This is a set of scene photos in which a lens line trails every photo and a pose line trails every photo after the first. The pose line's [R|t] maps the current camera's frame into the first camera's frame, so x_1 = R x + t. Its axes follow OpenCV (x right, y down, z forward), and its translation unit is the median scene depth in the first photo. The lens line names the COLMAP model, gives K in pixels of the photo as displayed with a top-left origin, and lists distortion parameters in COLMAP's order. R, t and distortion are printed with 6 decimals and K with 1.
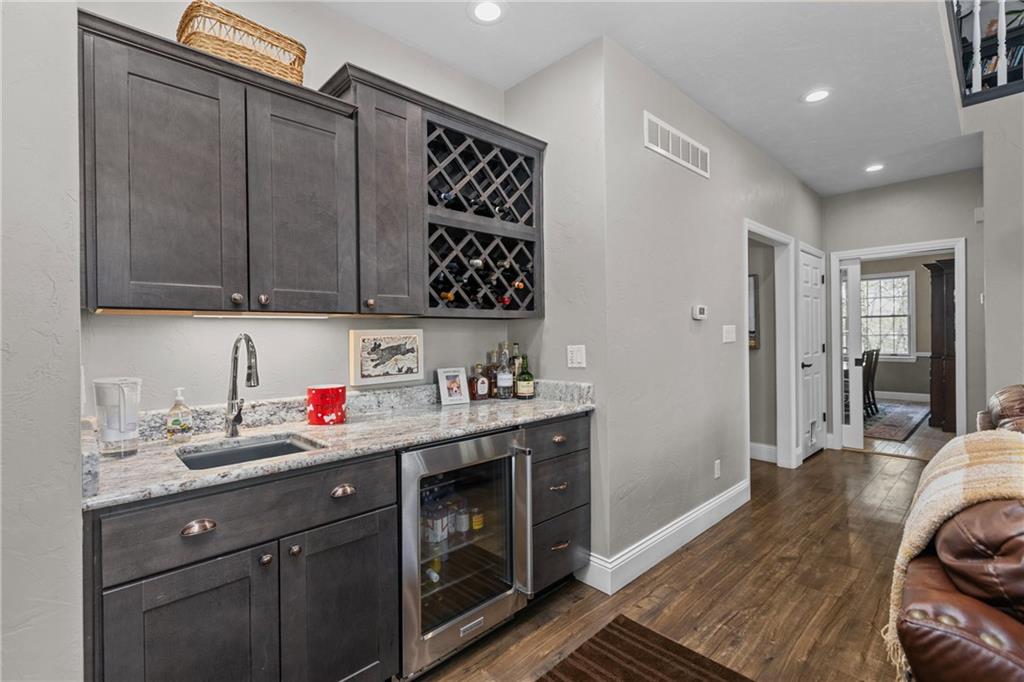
lens RADIAL K [[464.2, 0, 512.1], [0, 464.2, 339.7], [0, 0, 1]] dist [-0.002236, 0.000644]
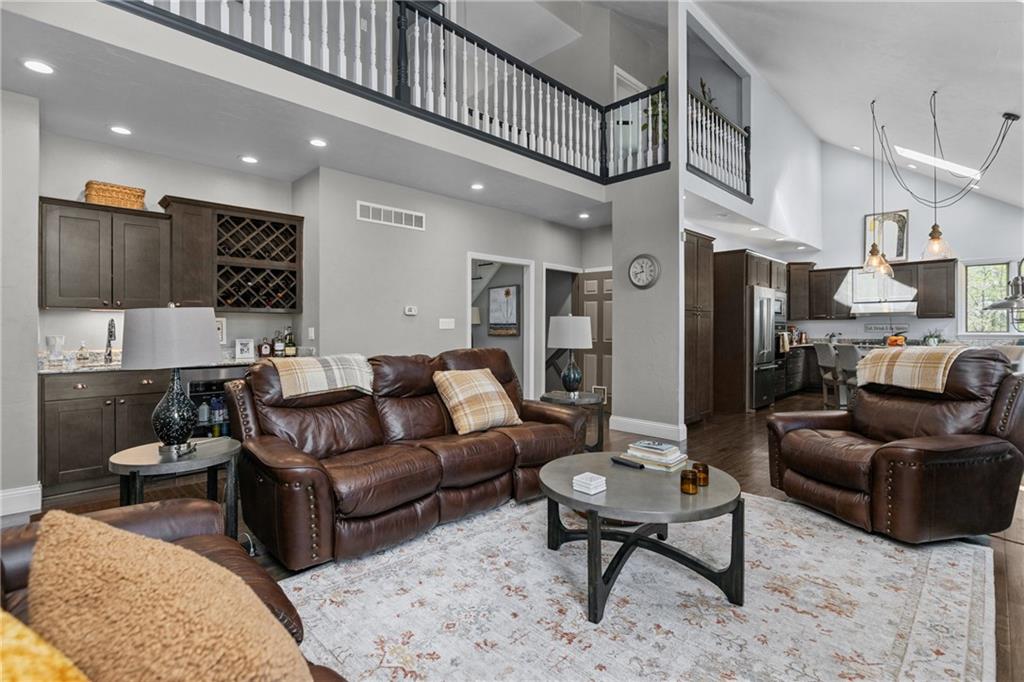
lens RADIAL K [[476.3, 0, 514.9], [0, 476.3, 333.9], [0, 0, 1]] dist [-0.004442, -0.000735]
pose [[0.999641, 0.011331, 0.024292, 0.955273], [-0.011250, 0.999931, -0.003478, 0.036574], [-0.024329, 0.003203, 0.999699, -0.982850]]
